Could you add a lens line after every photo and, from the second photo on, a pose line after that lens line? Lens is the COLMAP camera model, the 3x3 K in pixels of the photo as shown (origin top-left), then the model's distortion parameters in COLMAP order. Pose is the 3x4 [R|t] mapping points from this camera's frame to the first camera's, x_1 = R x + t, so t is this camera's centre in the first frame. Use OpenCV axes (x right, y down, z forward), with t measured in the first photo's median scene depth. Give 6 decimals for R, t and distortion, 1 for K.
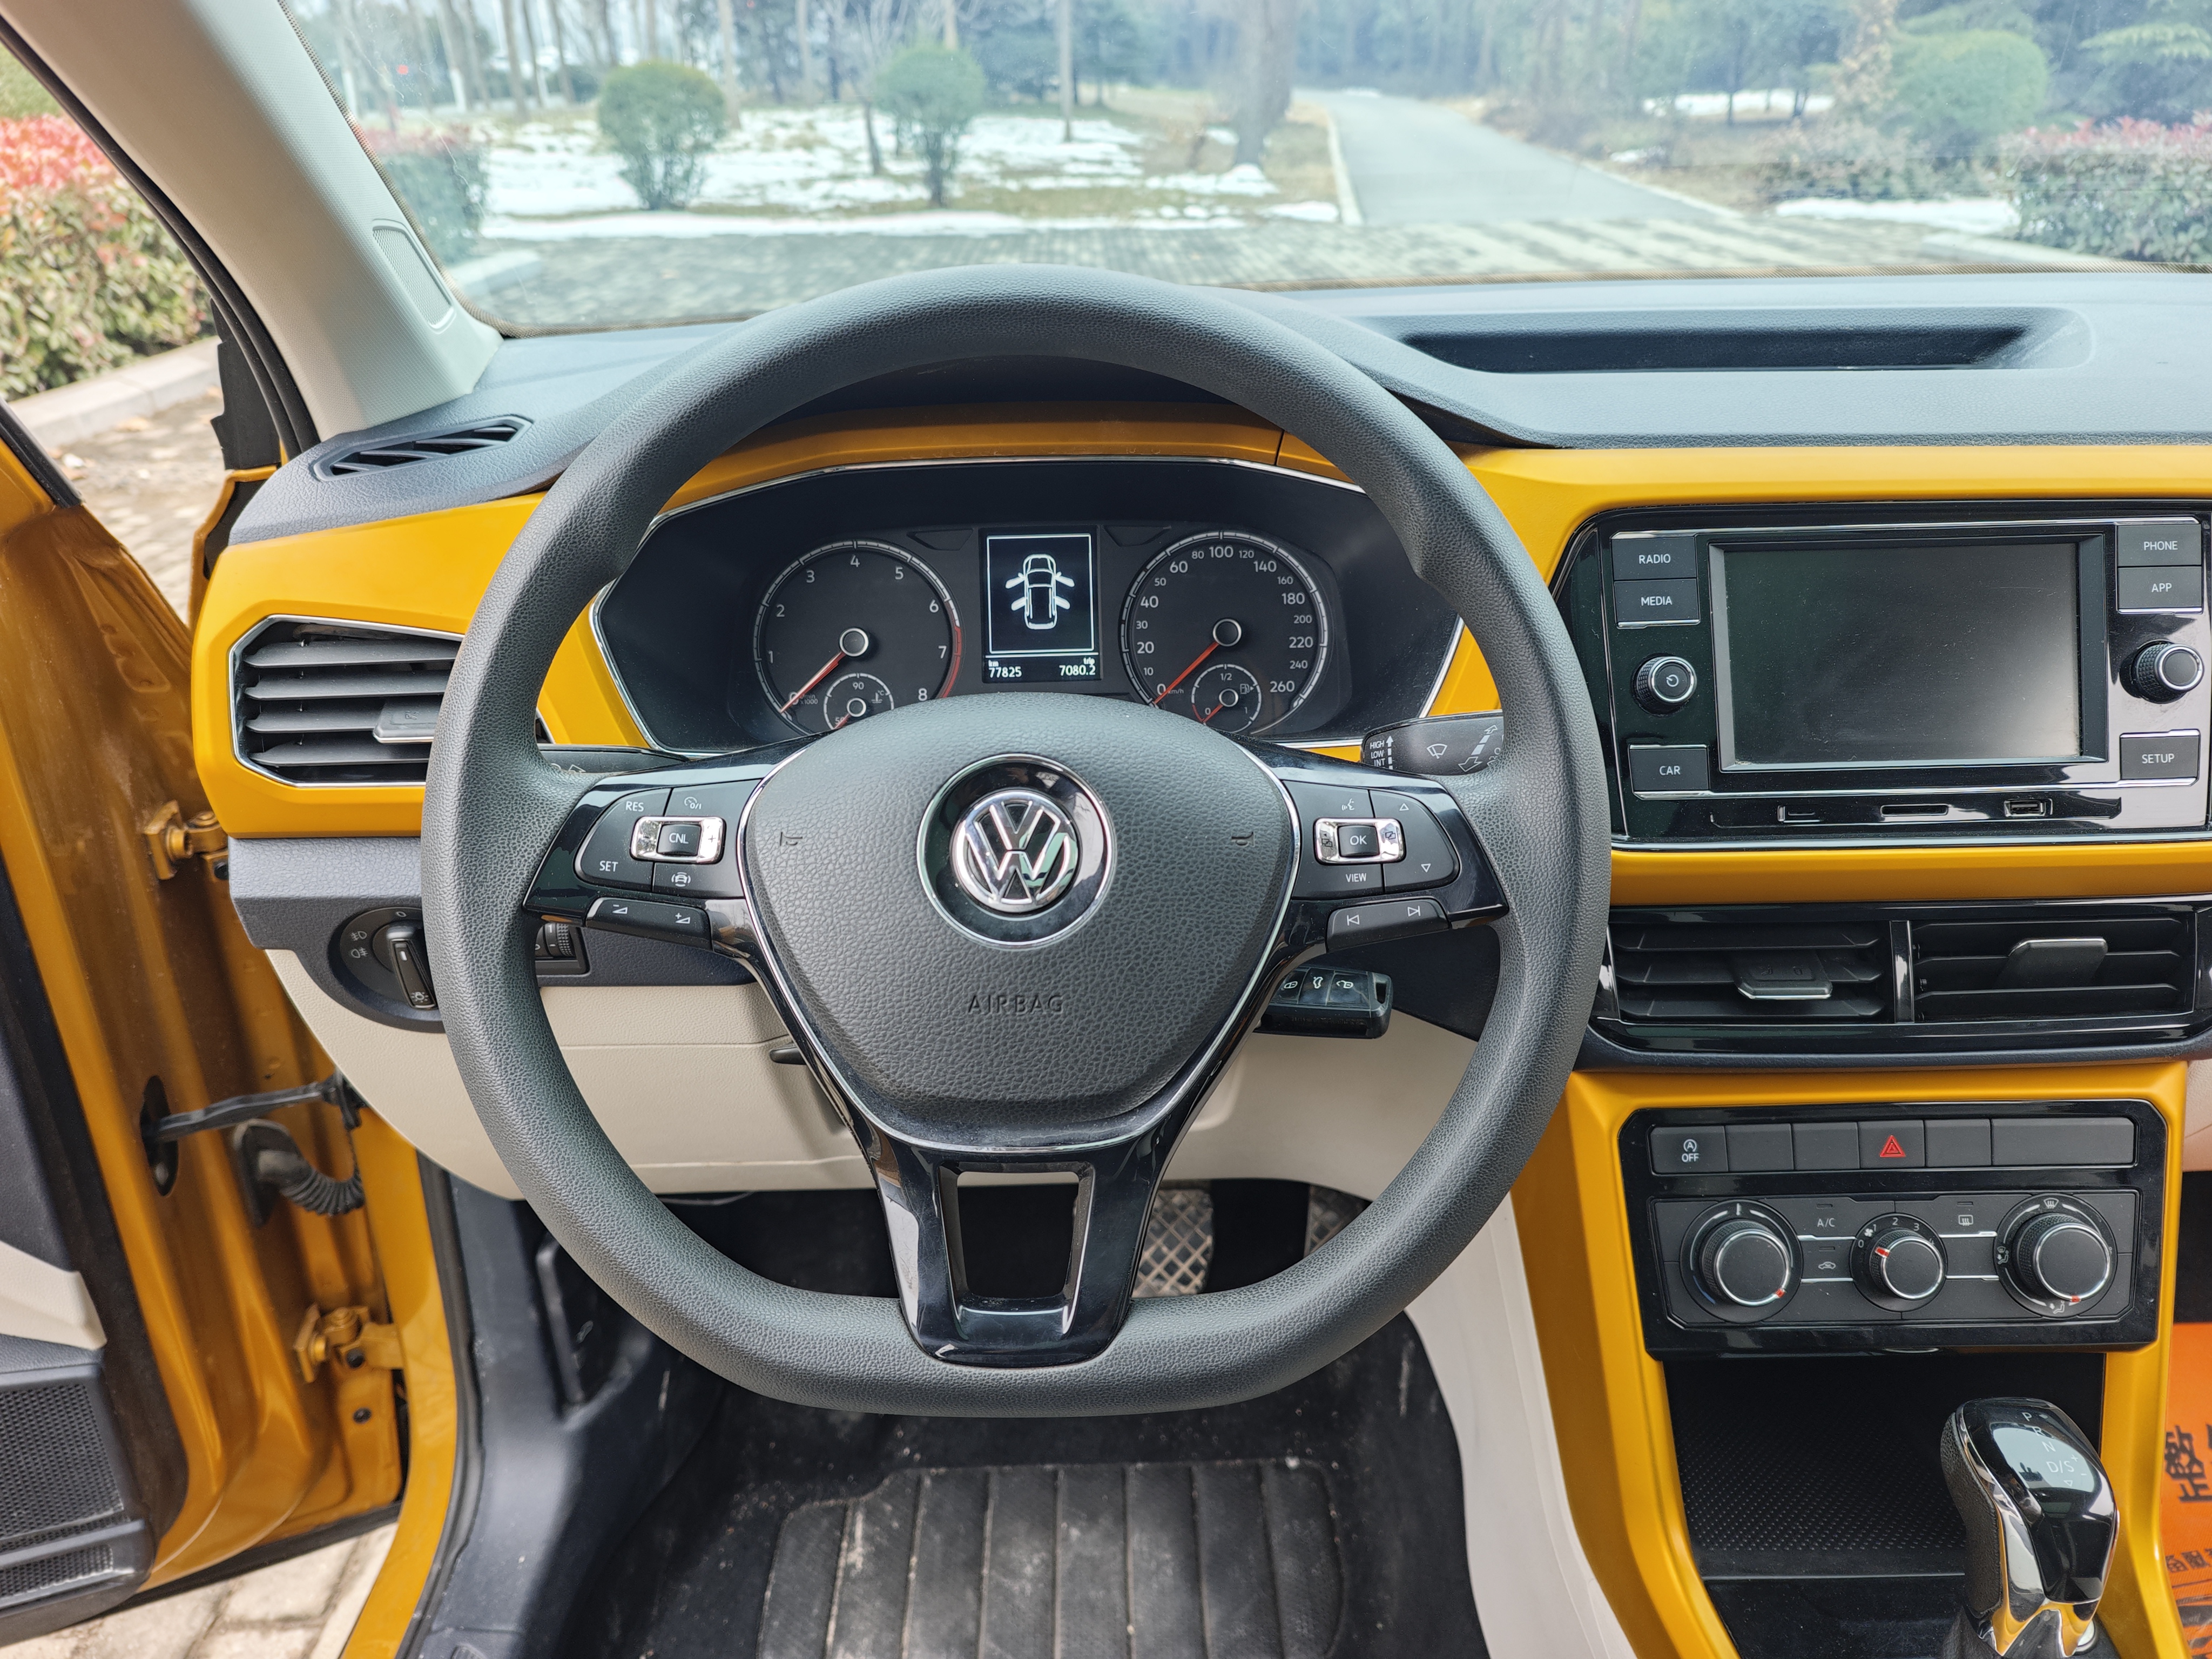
lens RADIAL K [[1568.2, 0, 1106.0], [0, 1568.2, 829.5], [0, 0, 1]] dist [0.052536, -0.008065]
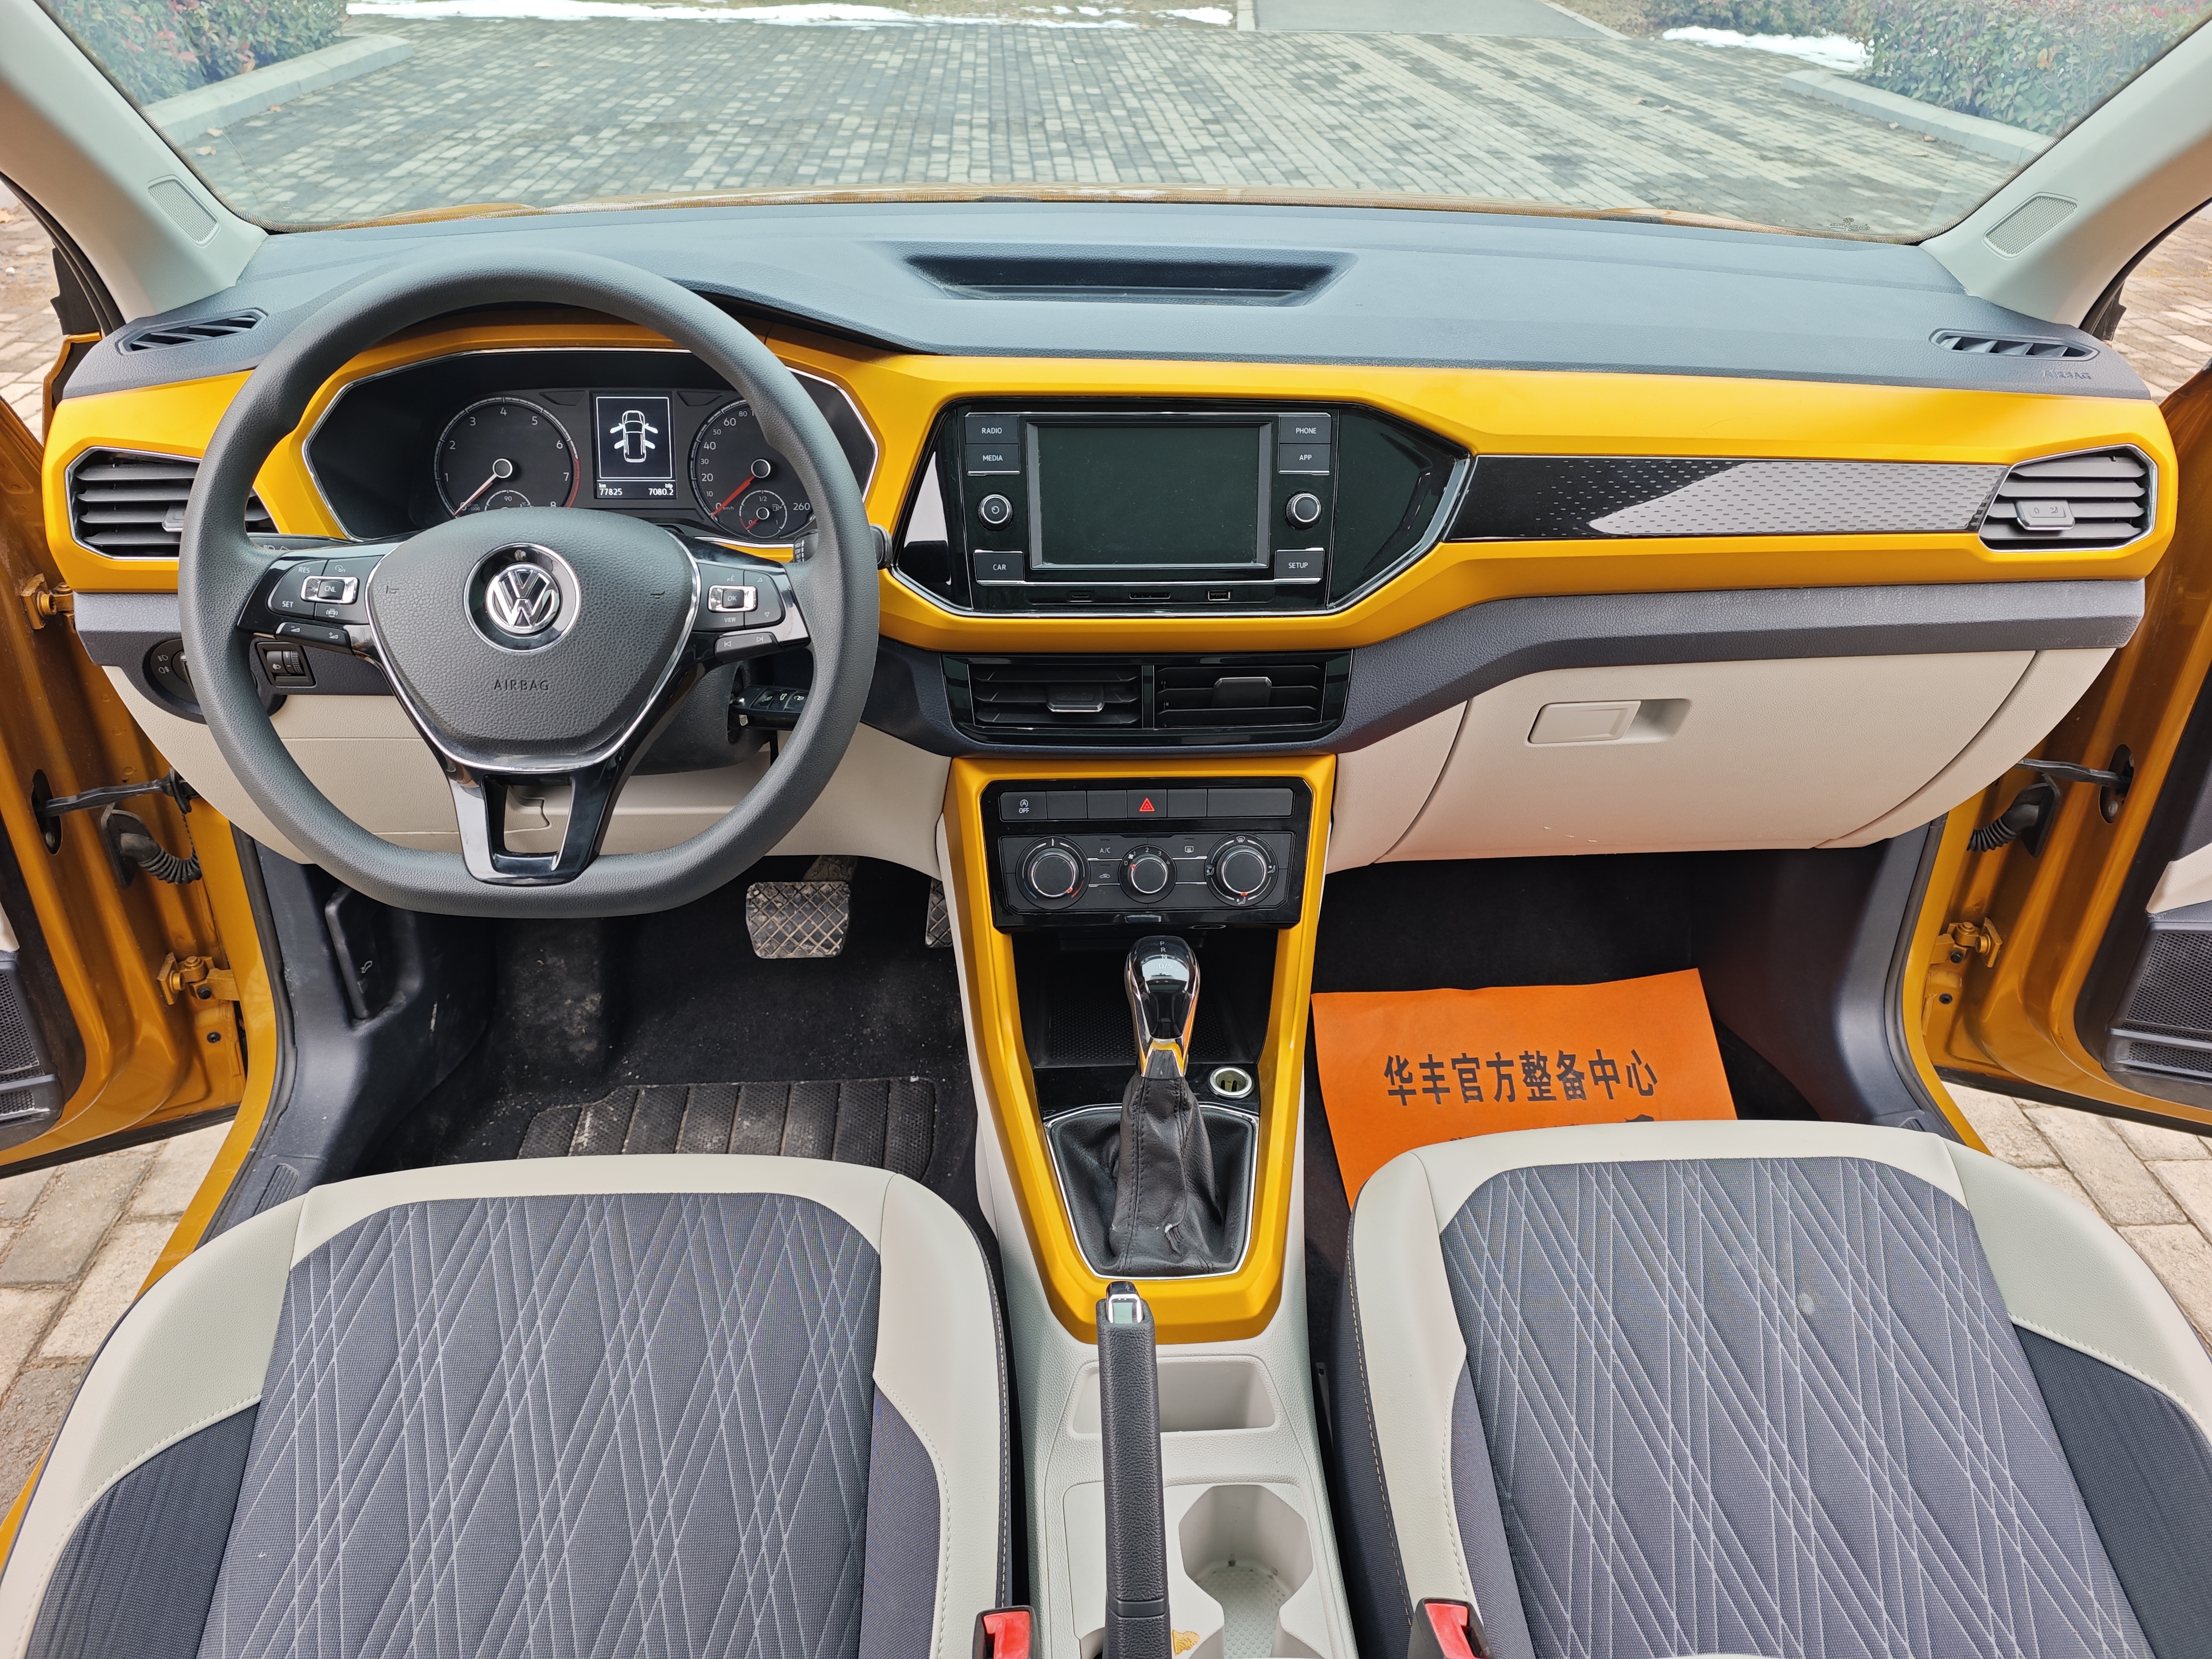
lens RADIAL K [[1588.2, 0, 1106.0], [0, 1588.2, 829.5], [0, 0, 1]] dist [0.008148, -0.006673]
pose [[0.998696, 0.011170, 0.049813, 0.277797], [-0.016748, 0.993452, 0.113012, 0.031547], [-0.048224, -0.113699, 0.992344, -0.450243]]
